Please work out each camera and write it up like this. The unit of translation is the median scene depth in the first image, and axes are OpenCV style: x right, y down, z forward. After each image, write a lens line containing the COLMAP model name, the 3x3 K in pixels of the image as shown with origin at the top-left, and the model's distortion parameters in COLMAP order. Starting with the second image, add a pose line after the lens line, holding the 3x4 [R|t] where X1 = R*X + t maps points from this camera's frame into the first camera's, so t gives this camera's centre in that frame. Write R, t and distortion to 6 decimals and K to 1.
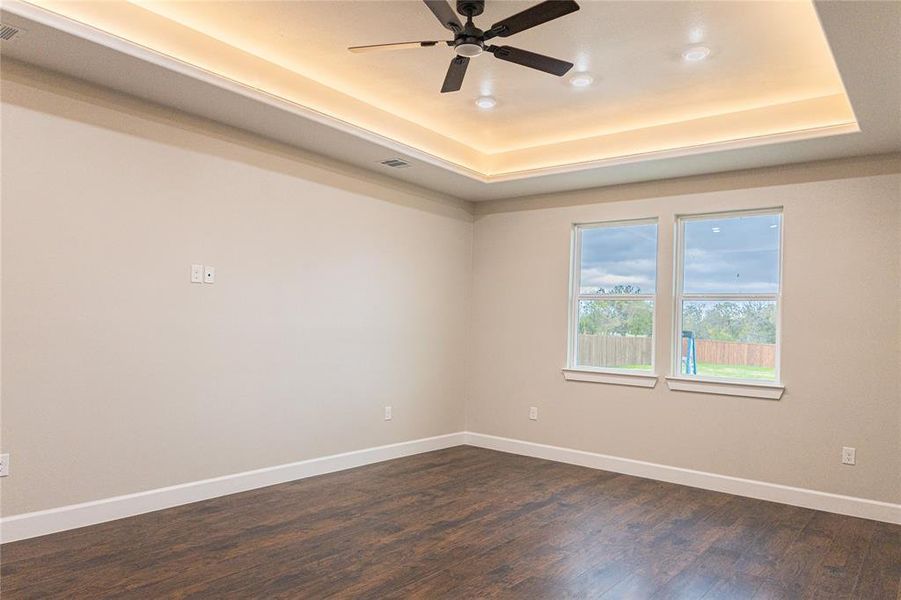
lens RADIAL K [[622.3, 0, 449.0], [0, 622.3, 304.1], [0, 0, 1]] dist [0.029387, -0.028100]
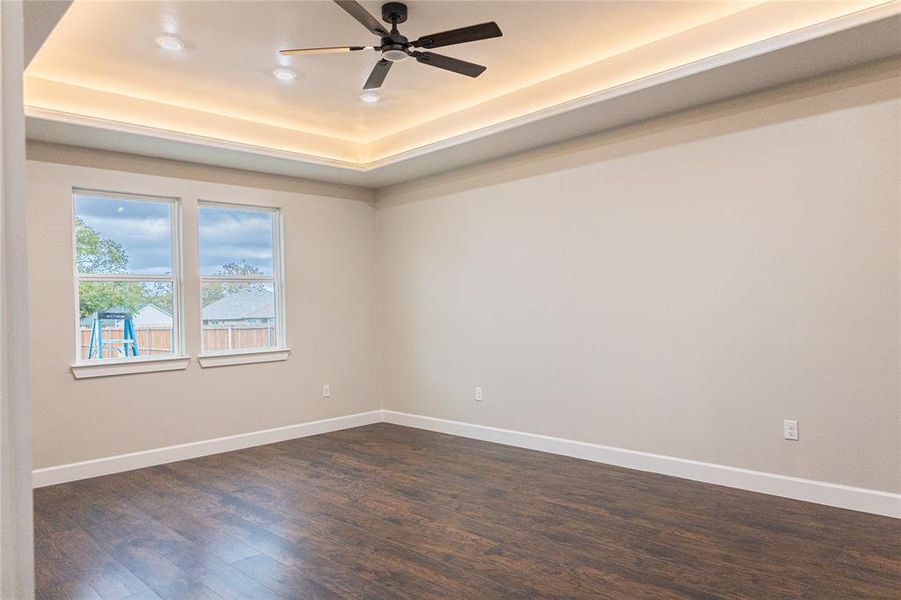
lens RADIAL K [[622.3, 0, 449.3], [0, 622.3, 298.9], [0, 0, 1]] dist [0.029387, -0.028100]
pose [[0.127533, -0.027065, 0.991465, -0.712597], [-0.001154, 0.999623, 0.027436, -0.007625], [-0.991834, -0.004643, 0.127453, 0.523994]]
